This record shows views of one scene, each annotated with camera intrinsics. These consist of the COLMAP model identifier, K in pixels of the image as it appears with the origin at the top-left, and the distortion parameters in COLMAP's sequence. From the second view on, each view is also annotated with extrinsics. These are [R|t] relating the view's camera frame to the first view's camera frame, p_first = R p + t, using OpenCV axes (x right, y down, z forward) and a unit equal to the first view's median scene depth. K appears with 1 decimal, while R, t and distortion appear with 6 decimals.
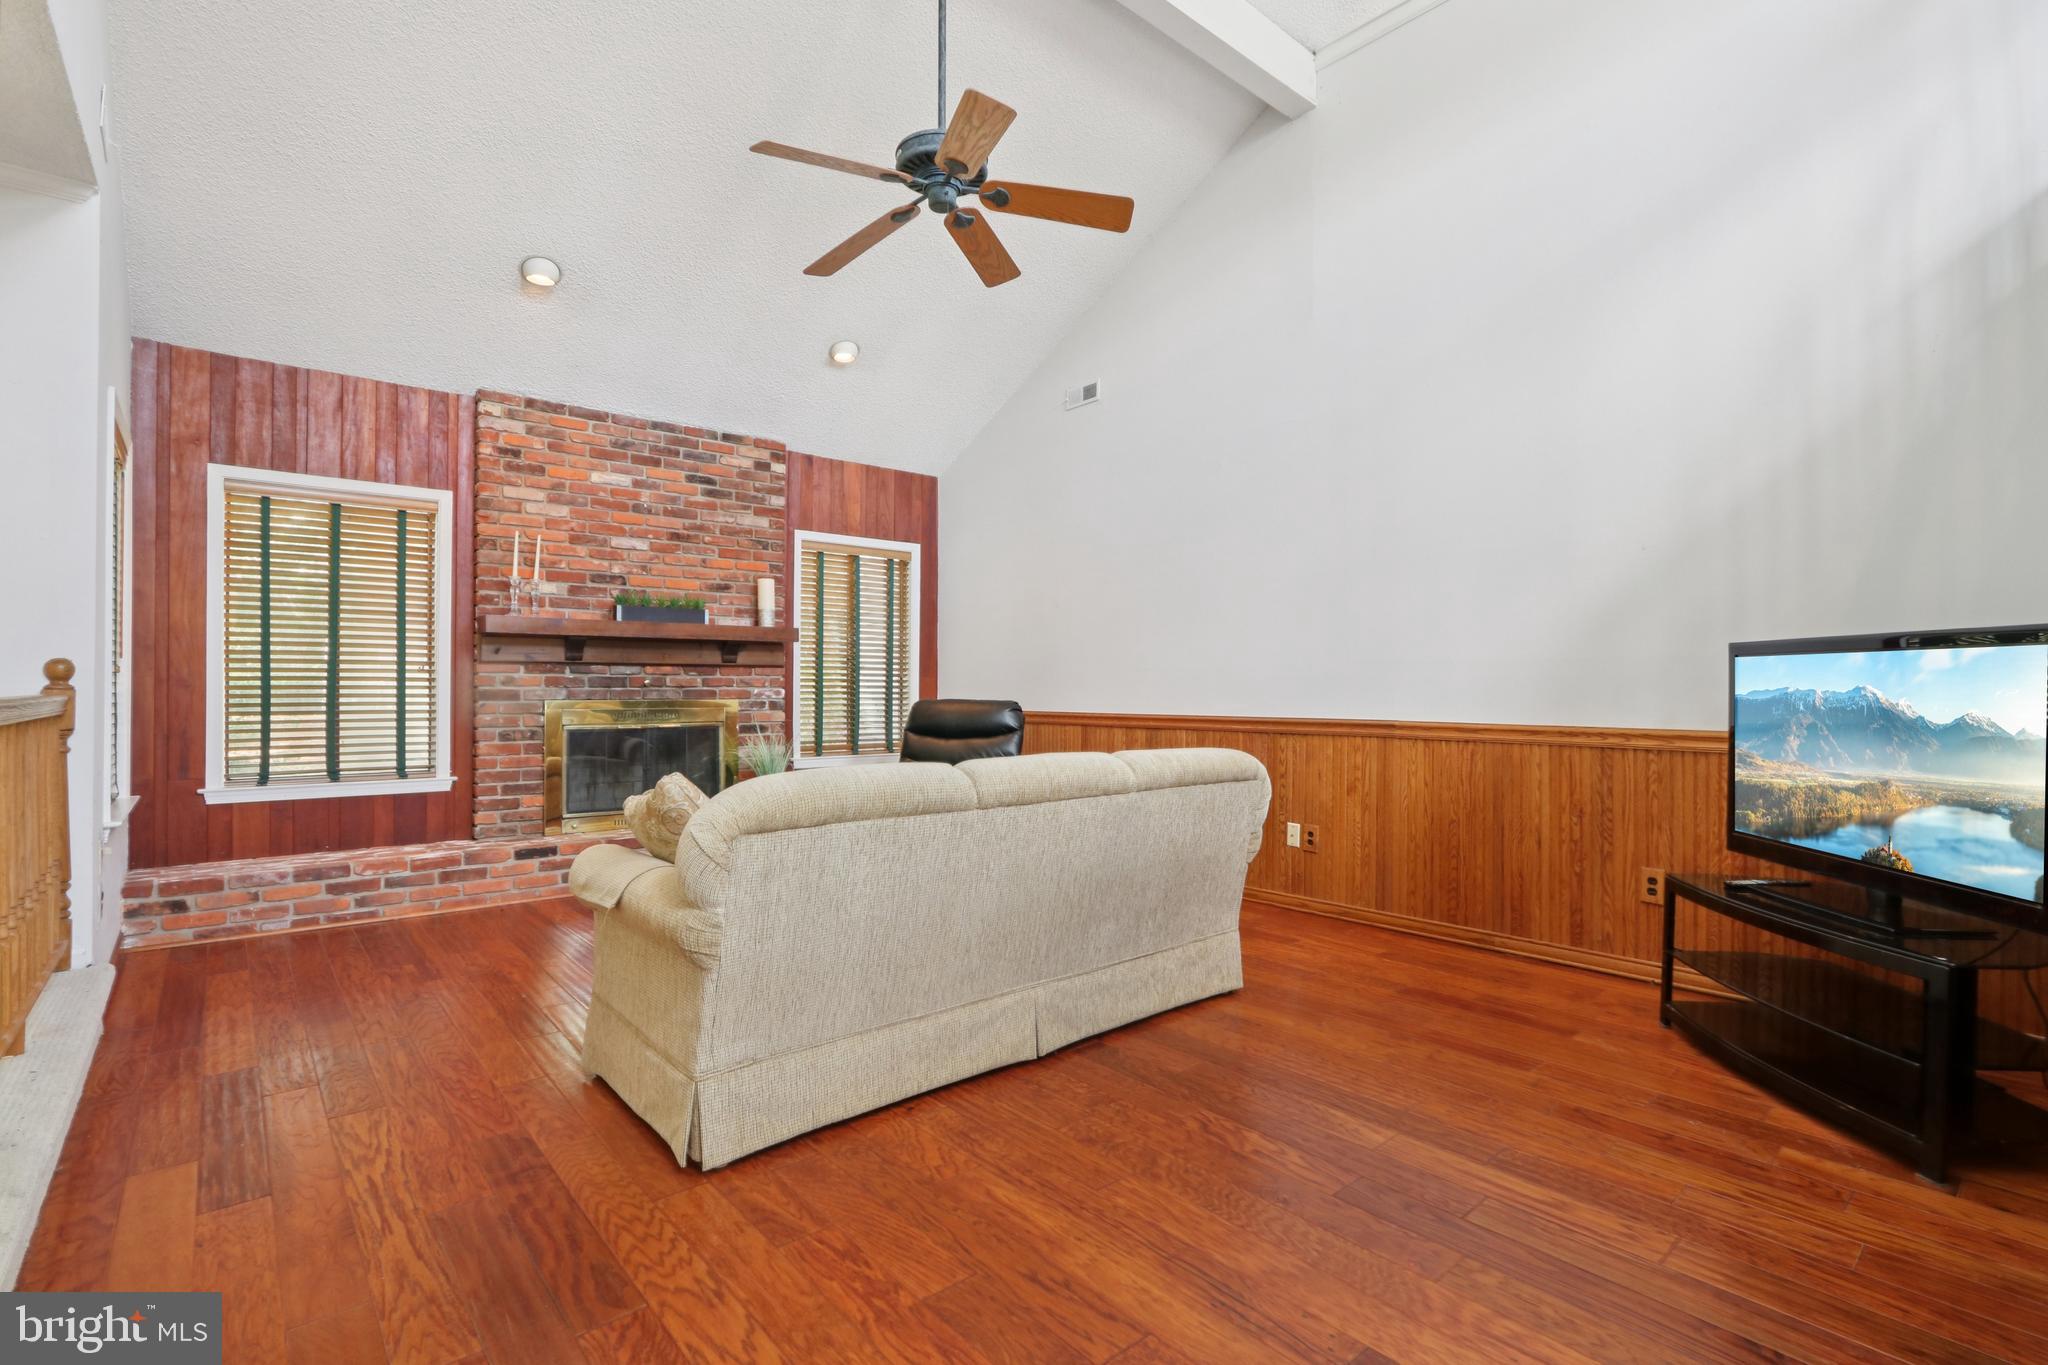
lens RADIAL K [[956.4, 0, 1021.8], [0, 956.4, 685.5], [0, 0, 1]] dist [-0.000664, 0.000006]
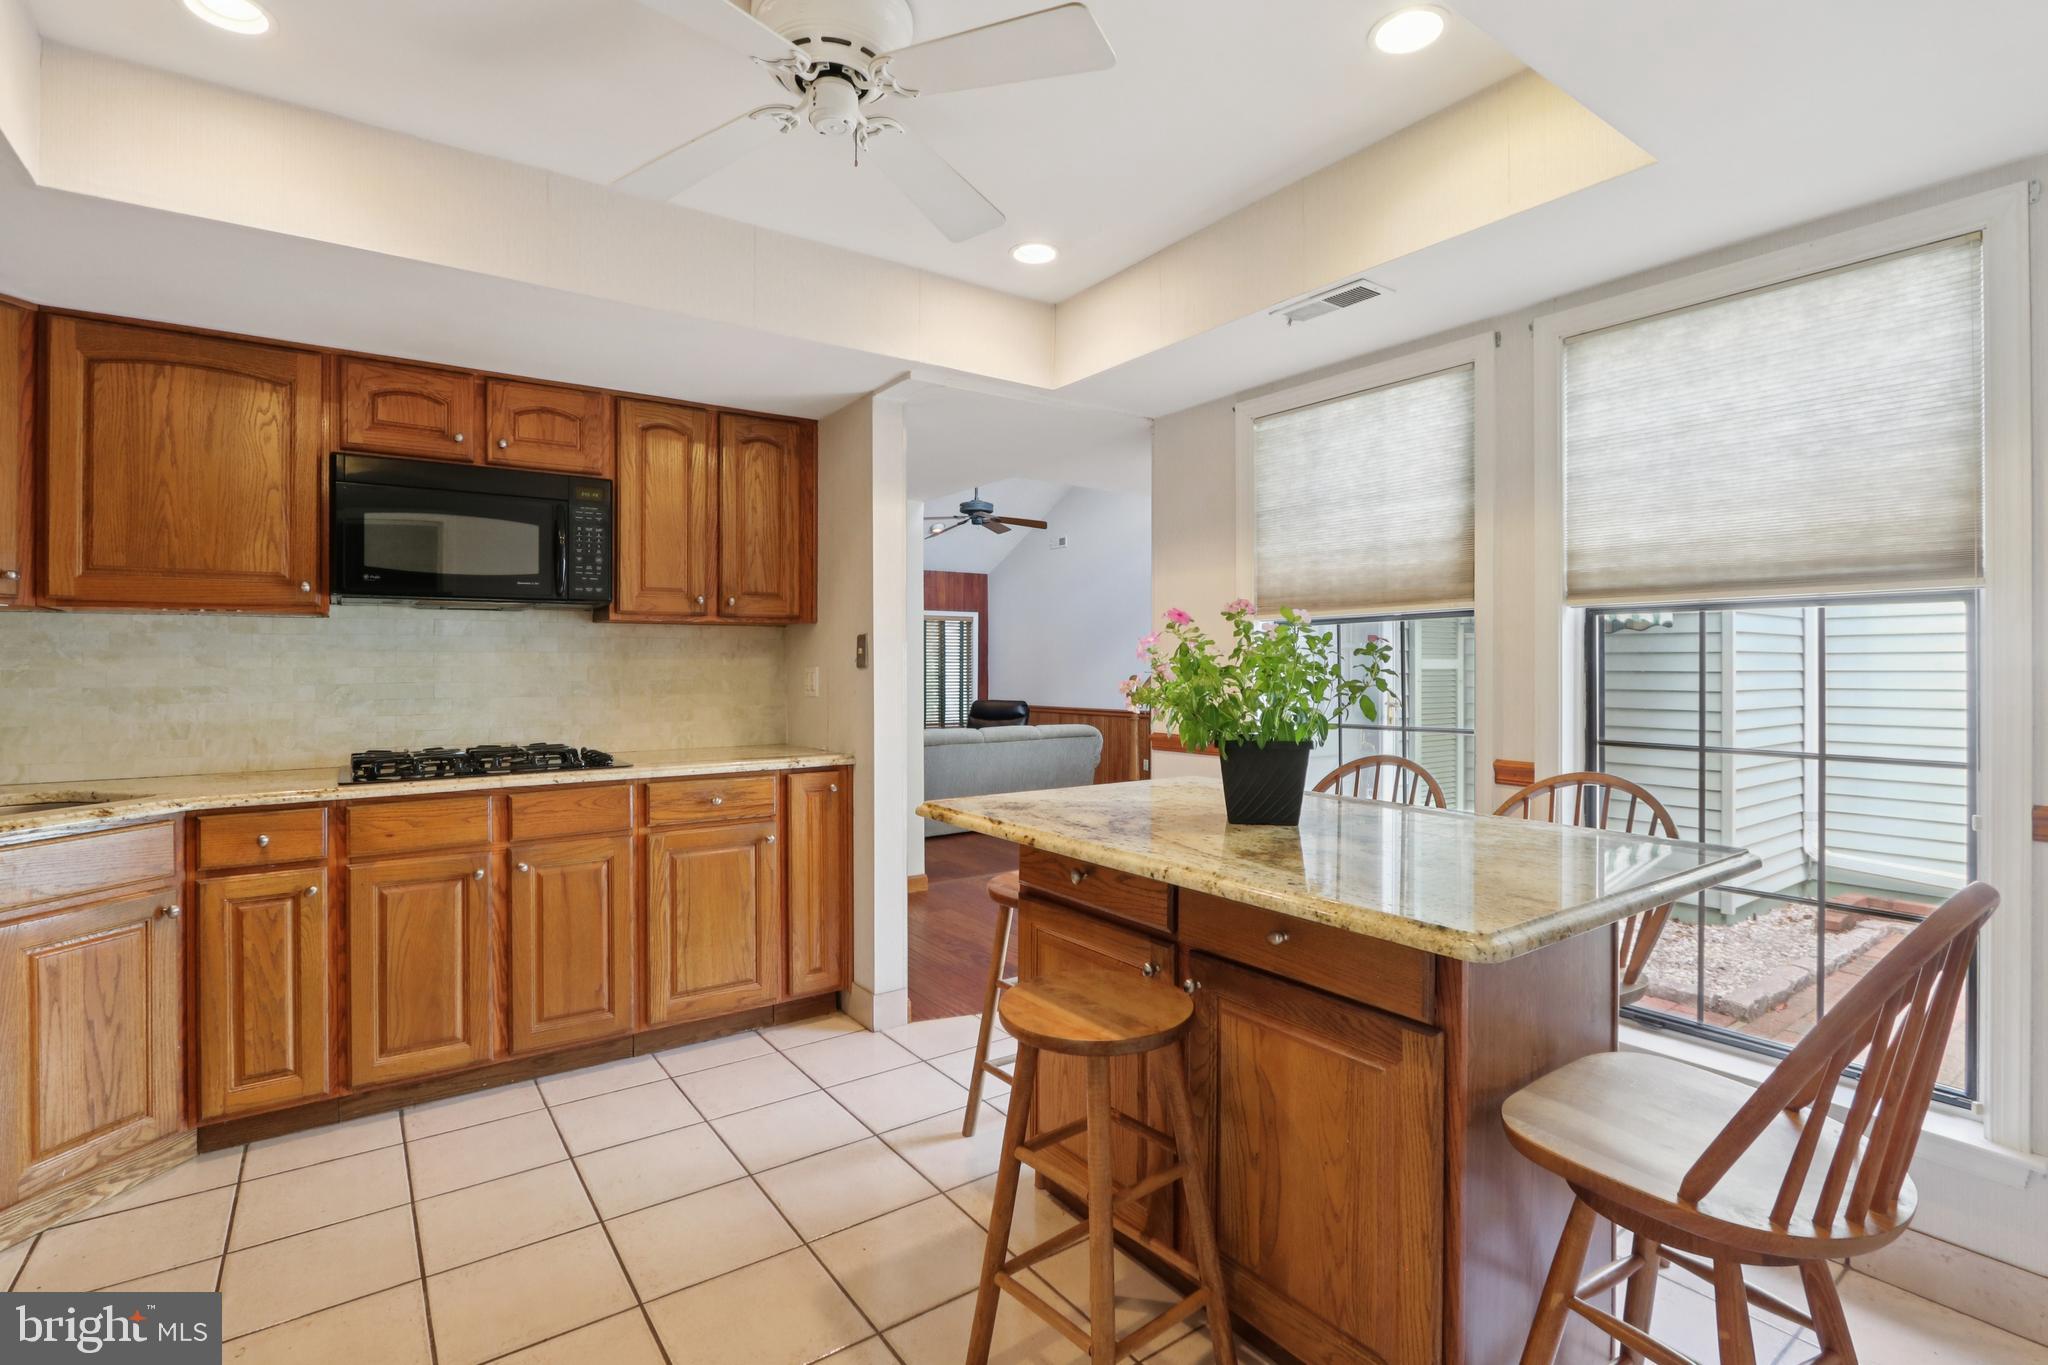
lens RADIAL K [[956.4, 0, 1026.0], [0, 956.4, 674.8], [0, 0, 1]] dist [-0.000664, 0.000006]
pose [[0.996798, -0.005423, -0.079775, 0.131858], [0.006257, 0.999928, 0.010199, -0.049502], [0.079714, -0.010665, 0.996761, -0.821336]]
